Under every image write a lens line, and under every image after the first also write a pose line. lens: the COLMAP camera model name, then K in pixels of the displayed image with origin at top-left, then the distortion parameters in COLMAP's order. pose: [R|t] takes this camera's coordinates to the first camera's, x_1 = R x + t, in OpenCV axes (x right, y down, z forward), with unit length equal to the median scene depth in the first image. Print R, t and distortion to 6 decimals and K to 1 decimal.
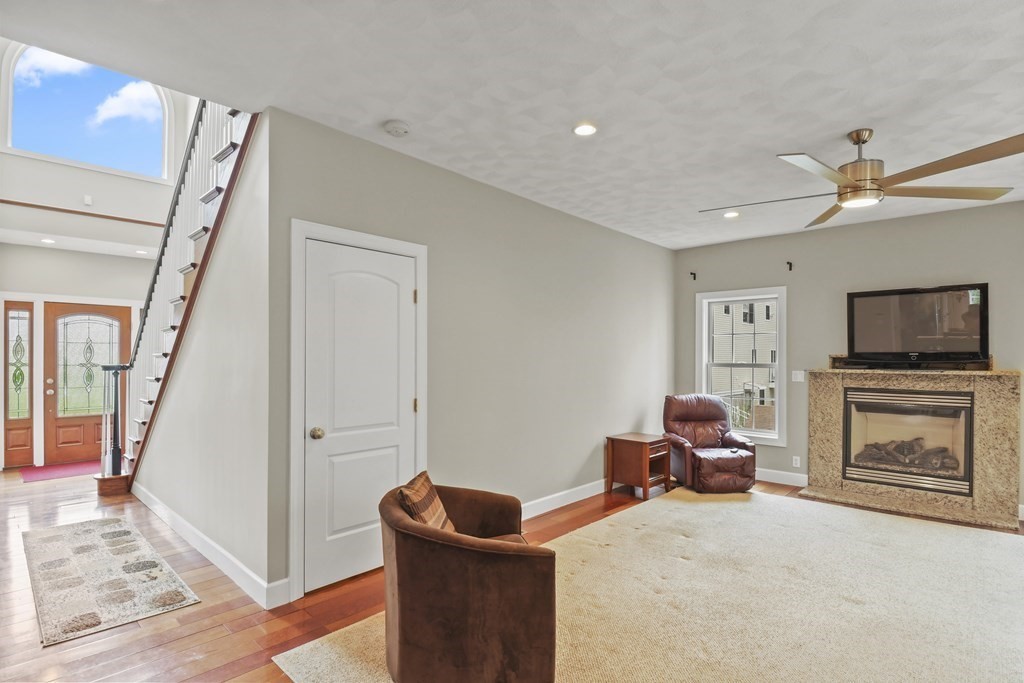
lens RADIAL K [[520.6, 0, 515.9], [0, 520.6, 349.6], [0, 0, 1]] dist [-0.039248, -0.001145]
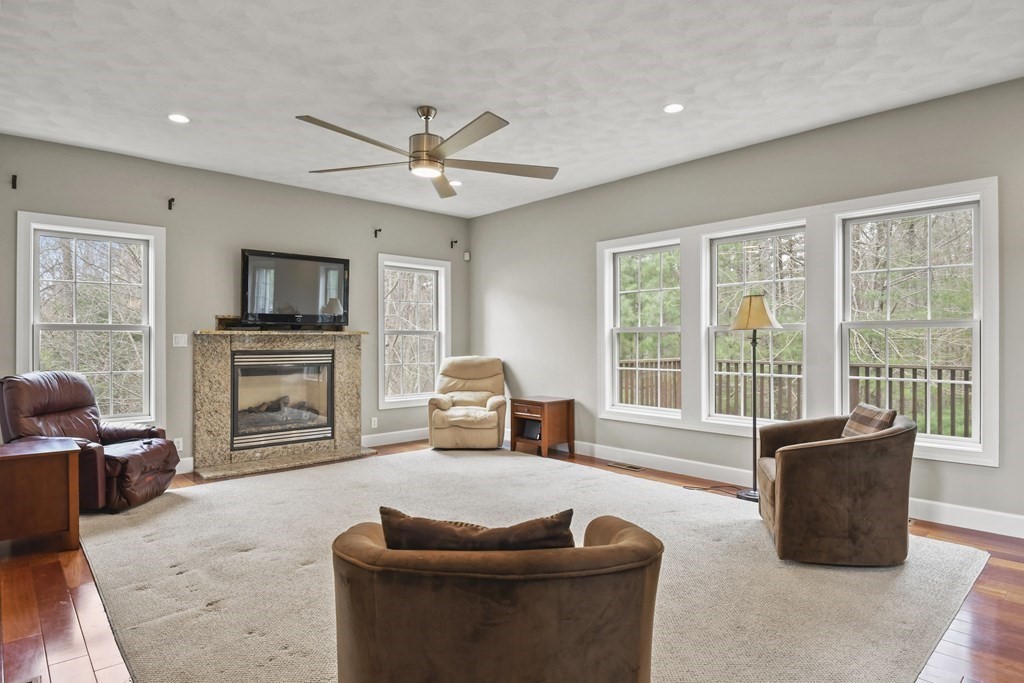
lens RADIAL K [[553.9, 0, 517.3], [0, 553.9, 337.2], [0, 0, 1]] dist [-0.002241, -0.001522]
pose [[0.066142, -0.002324, 0.997808, -0.343759], [-0.008227, 0.999962, 0.002875, 0.045788], [-0.997776, -0.008399, 0.066120, 0.462109]]
